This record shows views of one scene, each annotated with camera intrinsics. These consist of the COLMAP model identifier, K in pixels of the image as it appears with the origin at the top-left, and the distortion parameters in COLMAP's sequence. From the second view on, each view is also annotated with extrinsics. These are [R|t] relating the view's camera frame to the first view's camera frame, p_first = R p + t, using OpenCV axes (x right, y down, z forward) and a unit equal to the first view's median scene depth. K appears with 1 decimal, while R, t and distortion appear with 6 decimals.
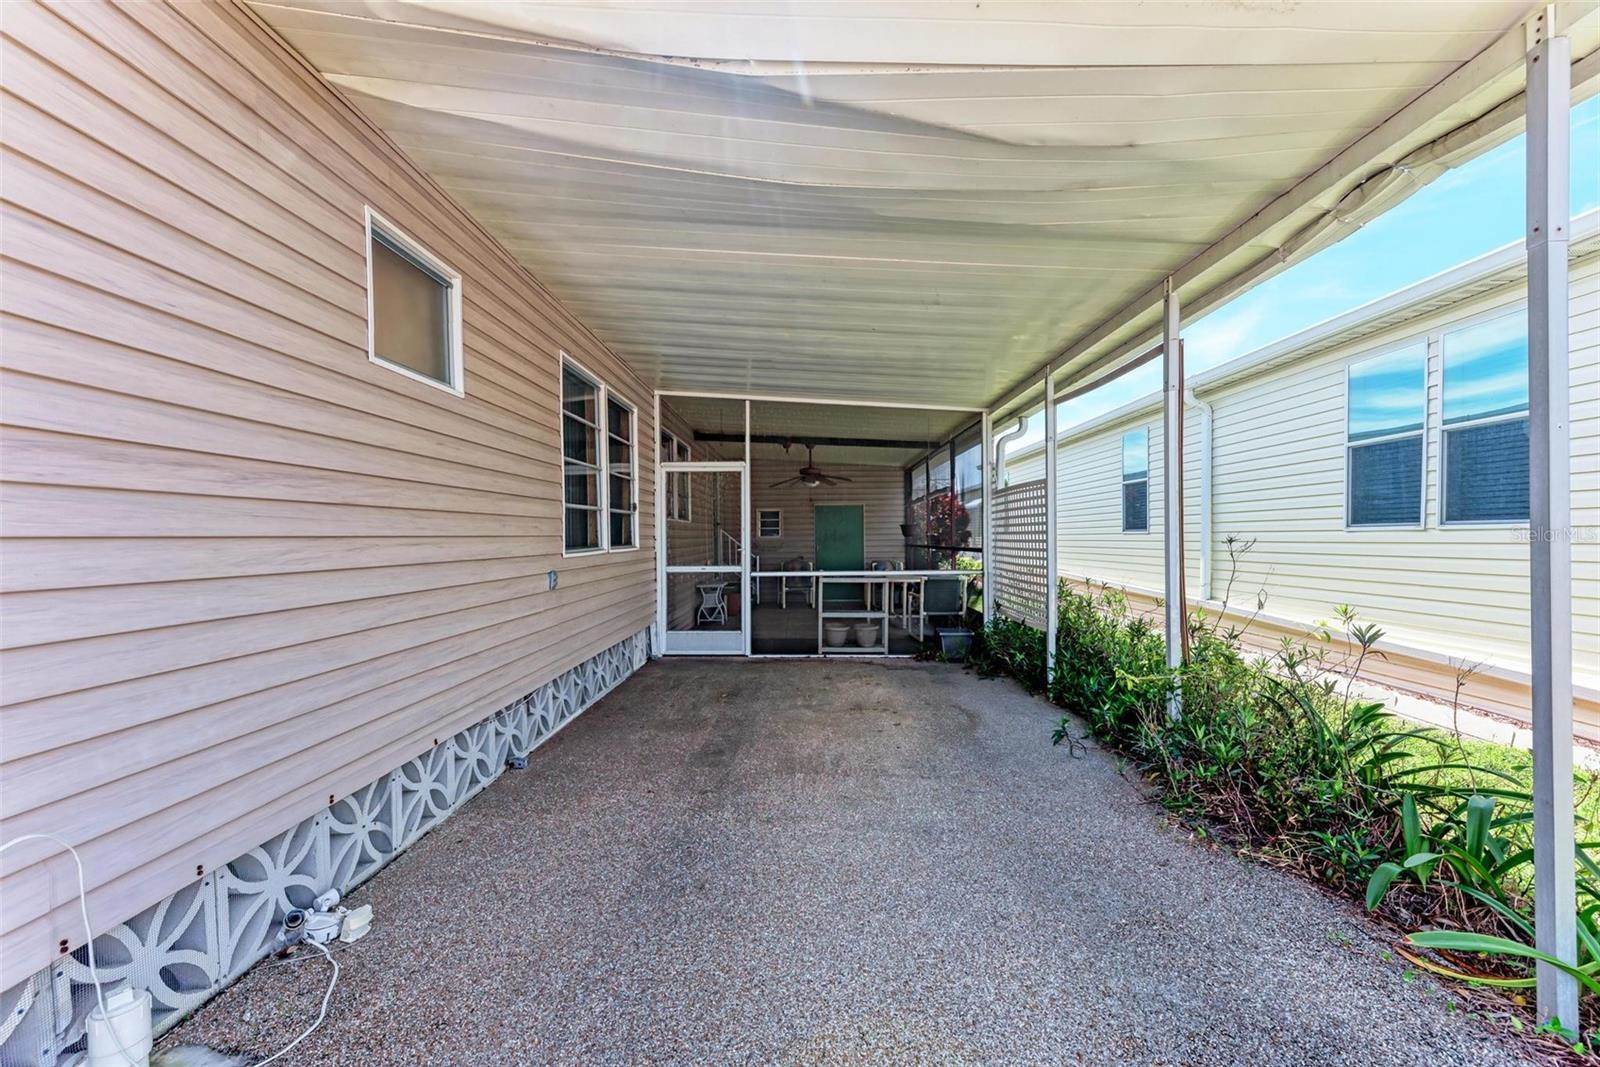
lens RADIAL K [[656.1, 0, 804.1], [0, 656.1, 541.0], [0, 0, 1]] dist [0.027522, -0.011128]
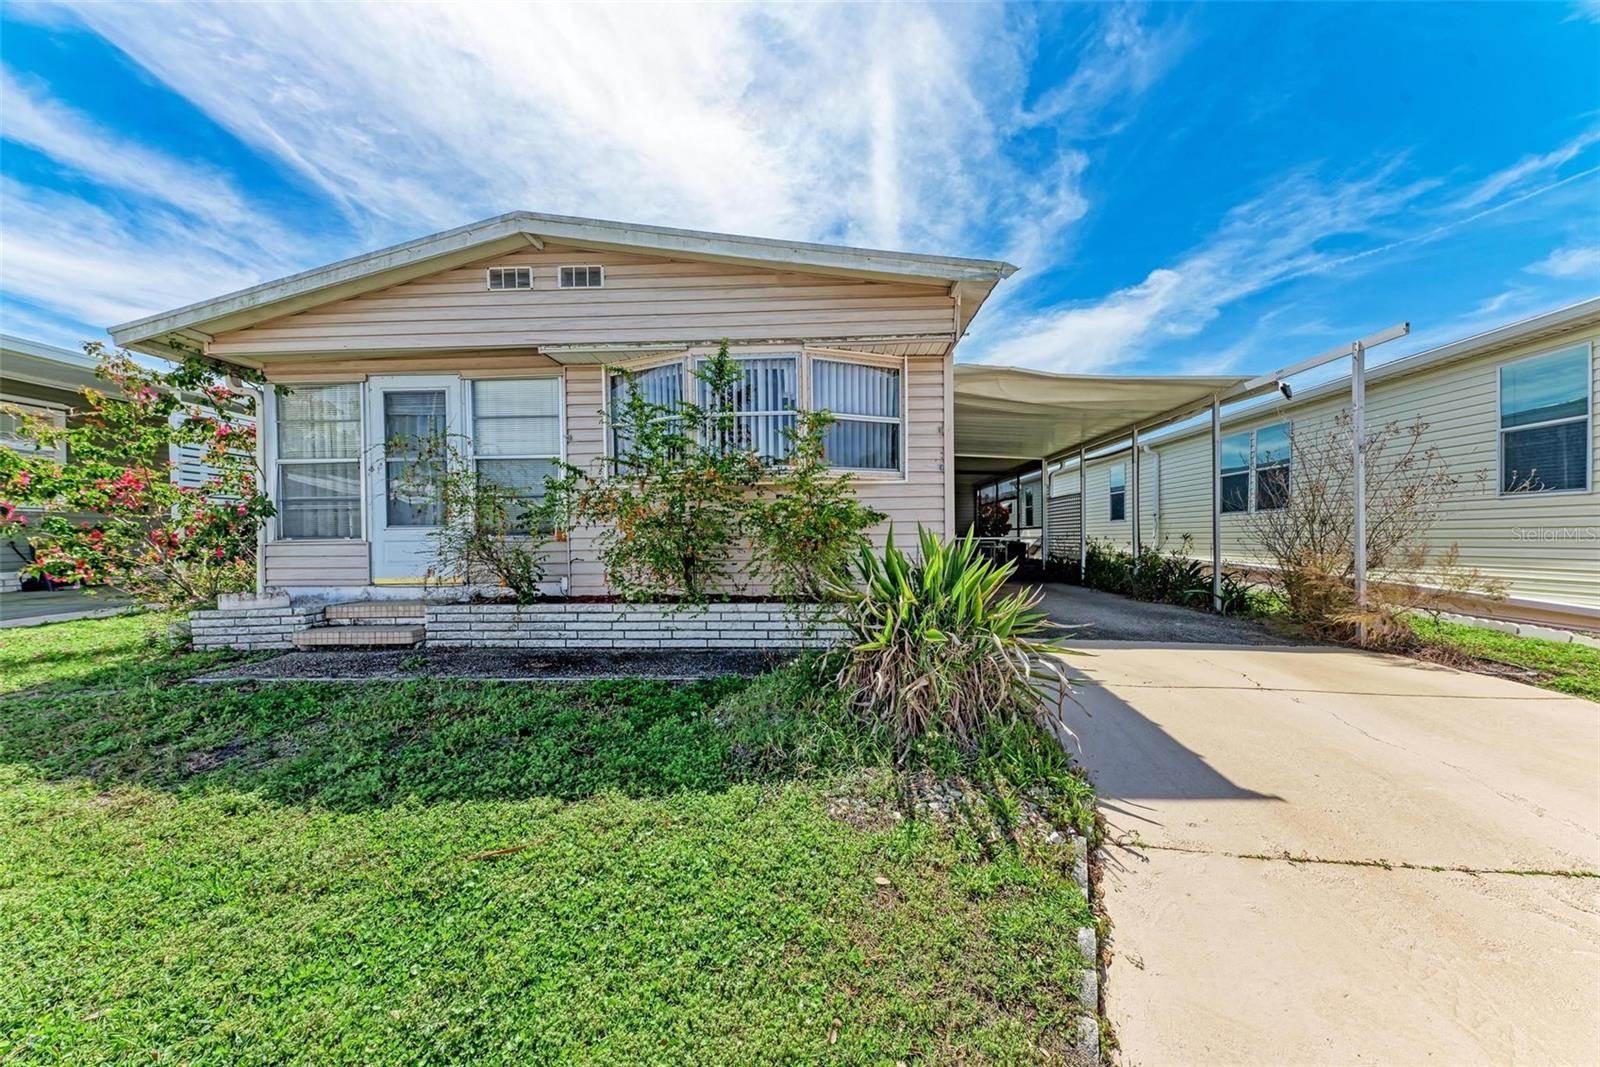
lens RADIAL K [[542.8, 0, 804.6], [0, 542.8, 543.5], [0, 0, 1]] dist [0.013673, -0.003167]
pose [[0.998914, -0.001260, -0.046581, -0.474651], [0.001350, 0.999997, 0.001899, 0.073454], [0.046578, -0.001960, 0.998913, -0.887712]]
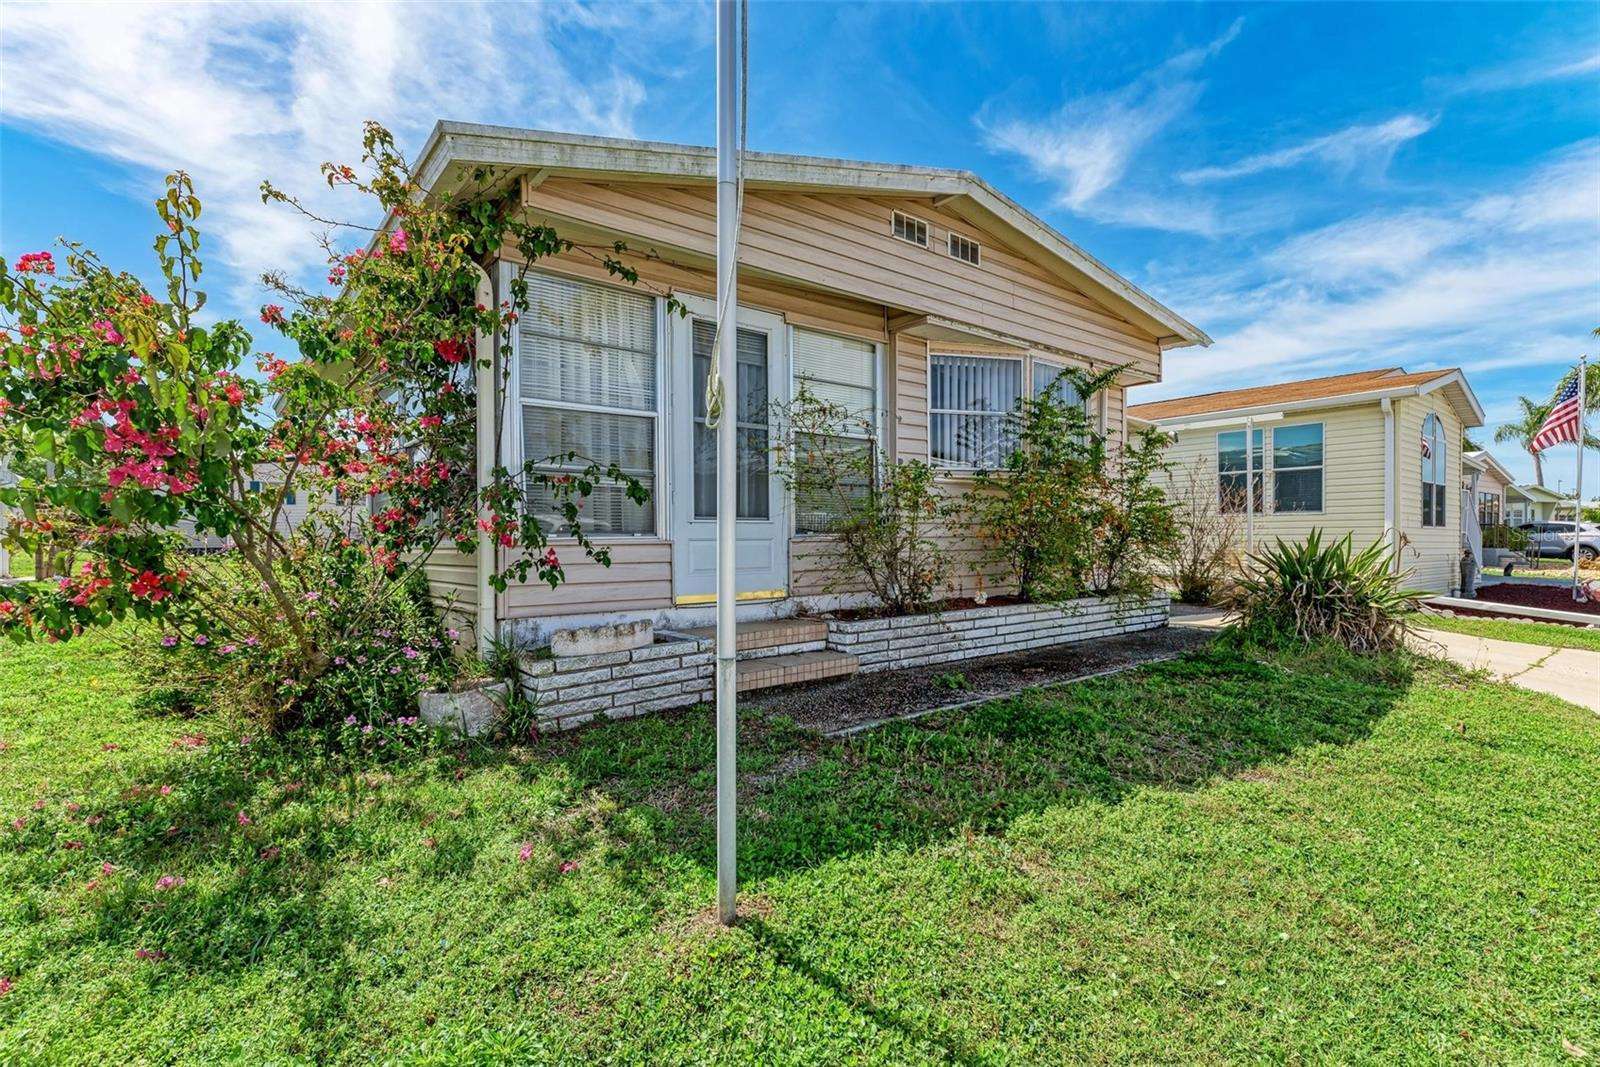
lens RADIAL K [[730.6, 0, 770.6], [0, 730.6, 535.6], [0, 0, 1]] dist [0.000754, 0.000312]
pose [[0.794083, 0.006709, 0.607773, -1.656463], [-0.001240, 0.999955, -0.009418, 0.074431], [-0.607809, 0.006725, 0.794055, -0.714237]]
